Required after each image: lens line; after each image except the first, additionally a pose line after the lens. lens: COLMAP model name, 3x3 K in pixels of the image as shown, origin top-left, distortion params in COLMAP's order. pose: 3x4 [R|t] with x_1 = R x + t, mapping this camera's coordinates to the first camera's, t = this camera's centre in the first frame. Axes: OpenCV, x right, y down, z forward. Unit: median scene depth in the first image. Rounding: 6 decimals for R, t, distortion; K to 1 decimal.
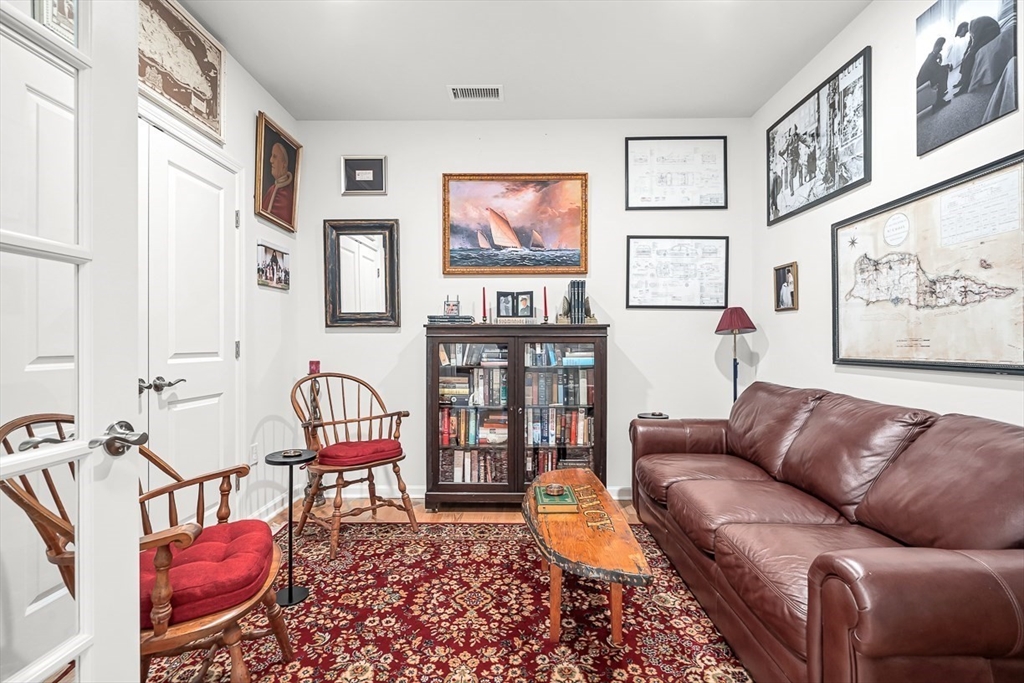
lens RADIAL K [[467.8, 0, 509.2], [0, 467.8, 344.9], [0, 0, 1]] dist [0.001158, -0.000191]
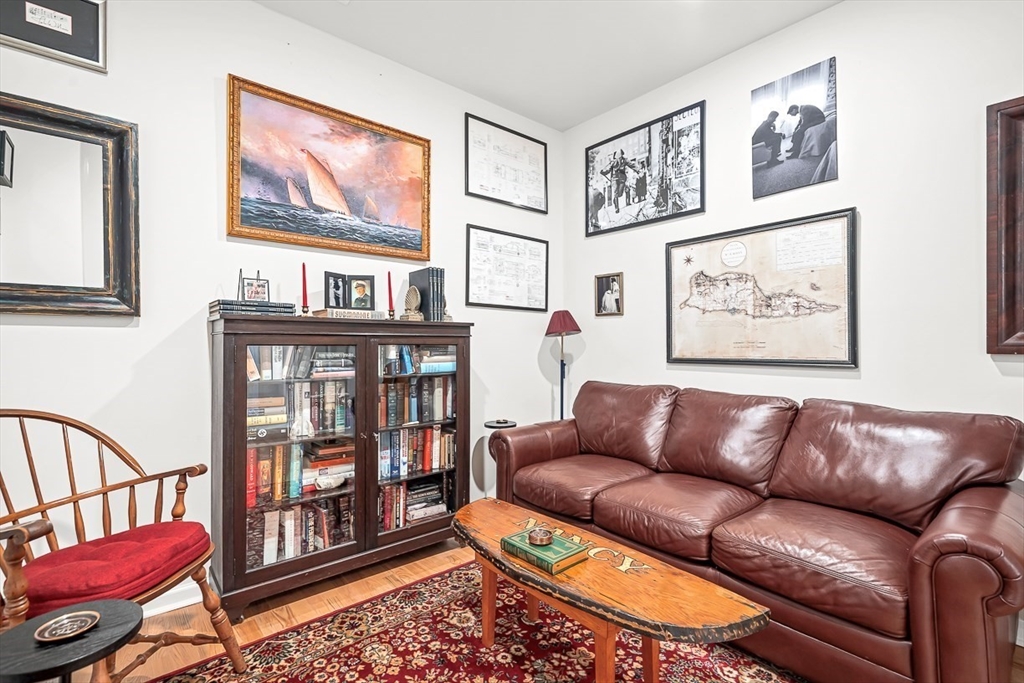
lens RADIAL K [[467.8, 0, 509.2], [0, 467.8, 344.9], [0, 0, 1]] dist [0.001158, -0.000191]
pose [[0.749384, -0.000176, 0.662136, -0.306292], [0.002746, 0.999992, -0.002842, -0.001249], [-0.662130, 0.003948, 0.749378, 0.315133]]
